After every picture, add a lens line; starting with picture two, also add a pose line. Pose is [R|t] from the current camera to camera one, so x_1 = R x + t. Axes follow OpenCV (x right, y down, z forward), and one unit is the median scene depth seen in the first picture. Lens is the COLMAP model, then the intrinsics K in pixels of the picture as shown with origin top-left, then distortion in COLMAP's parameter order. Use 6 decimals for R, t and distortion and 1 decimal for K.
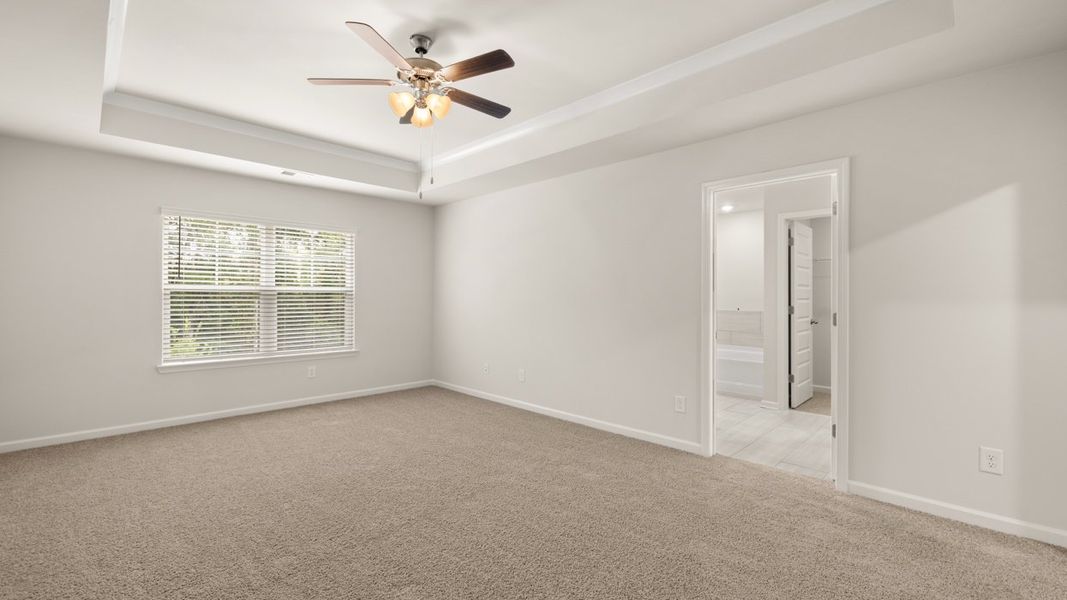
lens RADIAL K [[452.5, 0, 534.0], [0, 452.5, 297.9], [0, 0, 1]] dist [-0.003893, -0.000206]
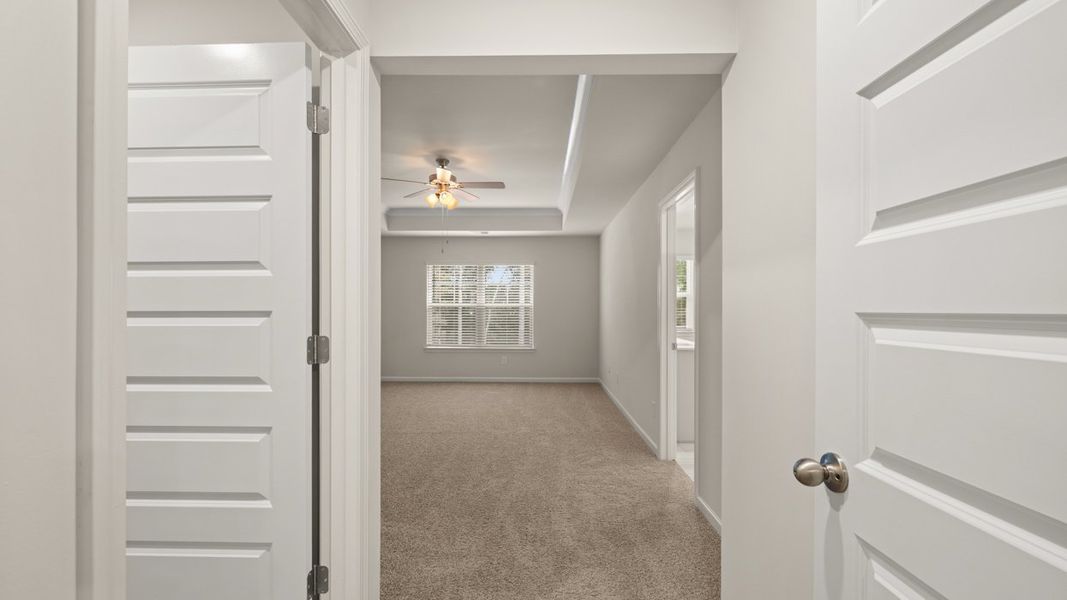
lens RADIAL K [[452.5, 0, 532.3], [0, 452.5, 304.2], [0, 0, 1]] dist [-0.003893, -0.000206]
pose [[0.694725, -0.009521, -0.719213, 0.769709], [-0.005073, 0.999823, -0.018136, 0.005779], [0.719258, 0.016248, 0.694553, 0.032443]]
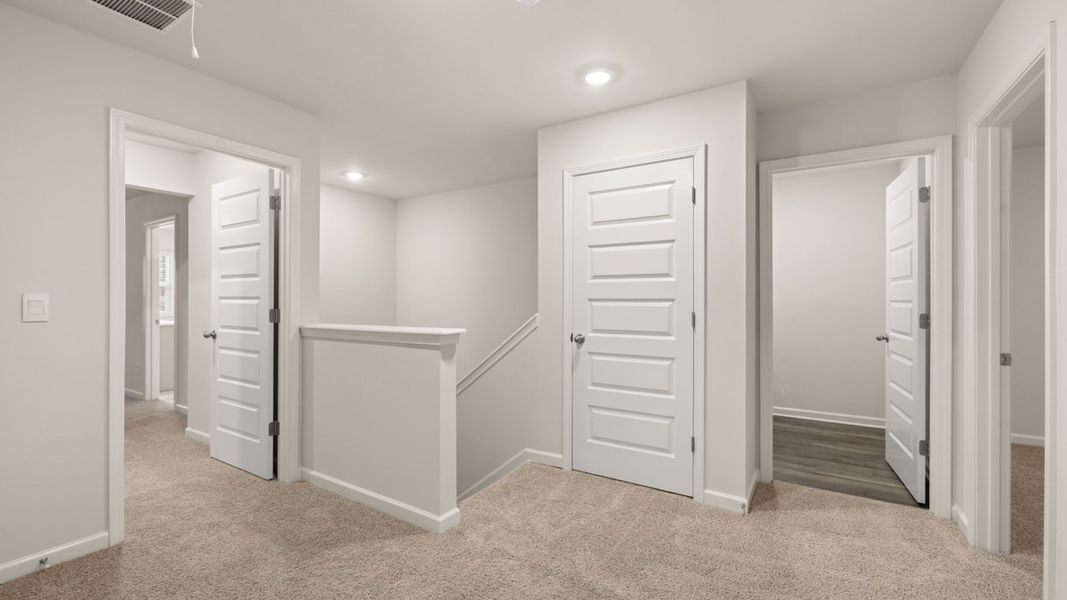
lens RADIAL K [[452.5, 0, 536.8], [0, 452.5, 297.8], [0, 0, 1]] dist [-0.003893, -0.000206]
pose [[0.976090, -0.004186, 0.217327, 1.105196], [0.005168, 0.999979, -0.003953, 0.013479], [-0.217306, 0.004982, 0.976091, -0.650387]]
